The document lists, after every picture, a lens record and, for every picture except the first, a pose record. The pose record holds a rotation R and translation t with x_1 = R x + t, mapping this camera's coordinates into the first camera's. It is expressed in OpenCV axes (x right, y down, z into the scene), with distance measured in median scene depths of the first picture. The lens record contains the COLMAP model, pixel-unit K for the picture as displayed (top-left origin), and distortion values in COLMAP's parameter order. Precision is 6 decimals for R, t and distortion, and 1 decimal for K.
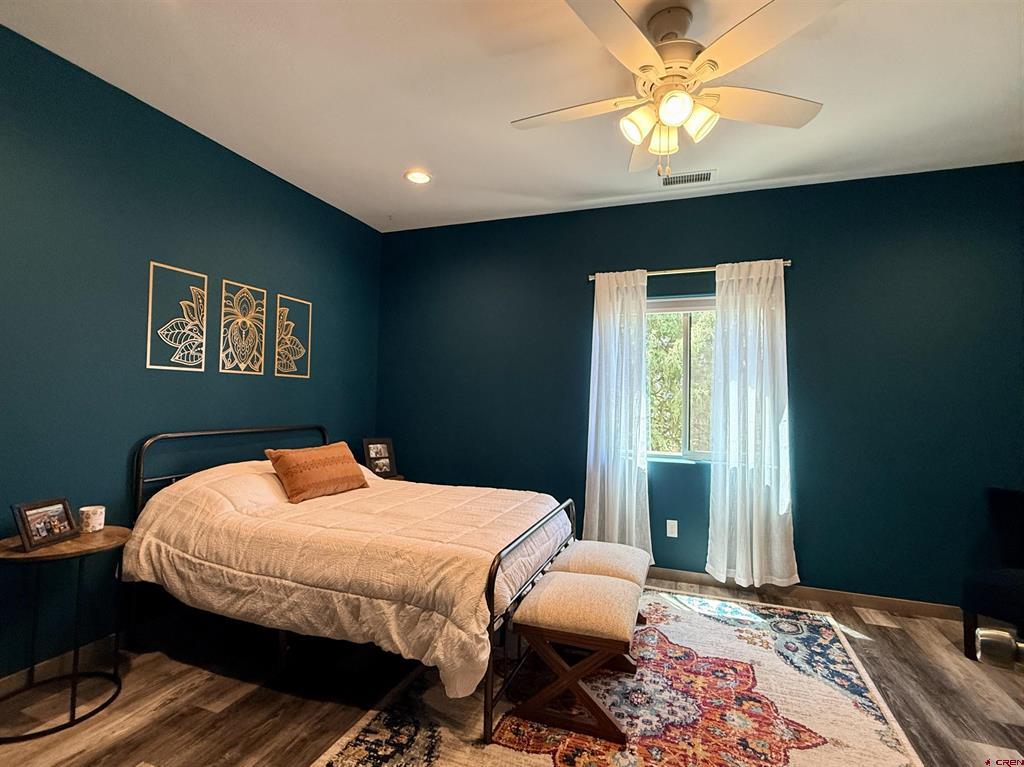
lens RADIAL K [[484.5, 0, 511.7], [0, 484.5, 383.9], [0, 0, 1]] dist [-0.004644, -0.000990]
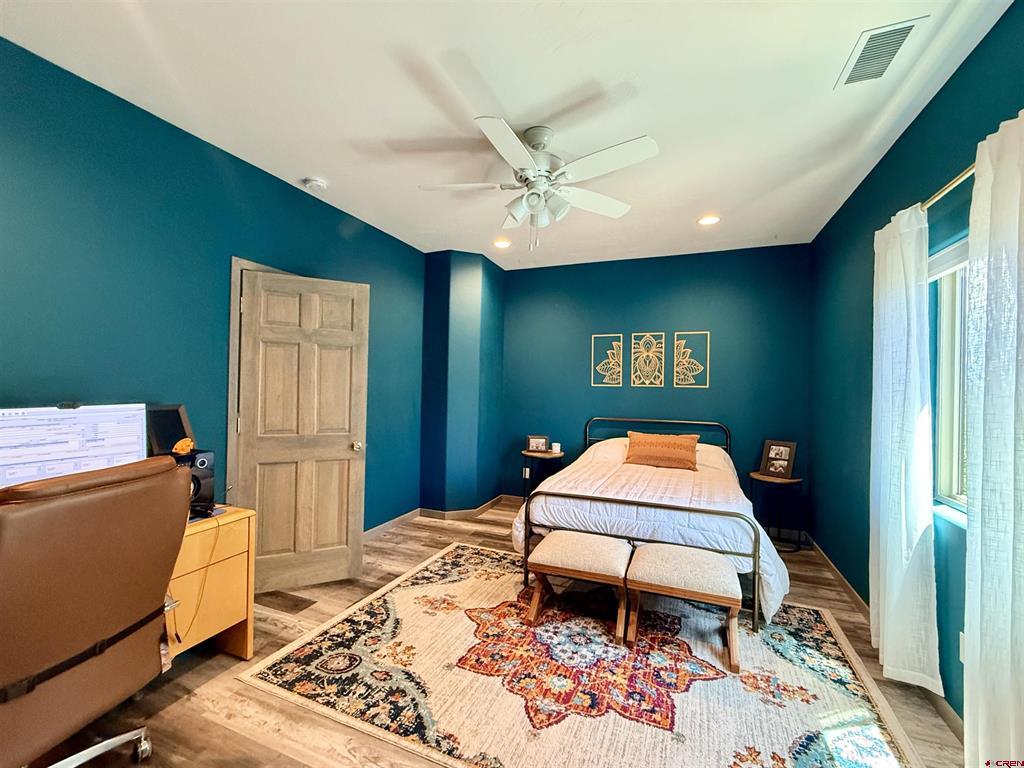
lens RADIAL K [[427.3, 0, 512.7], [0, 427.3, 382.2], [0, 0, 1]] dist [-0.002908, -0.000007]
pose [[-0.009599, -0.030990, -0.999474, 0.959091], [0.012697, 0.999435, -0.031111, 0.004055], [0.999873, -0.012989, -0.009200, 0.573863]]
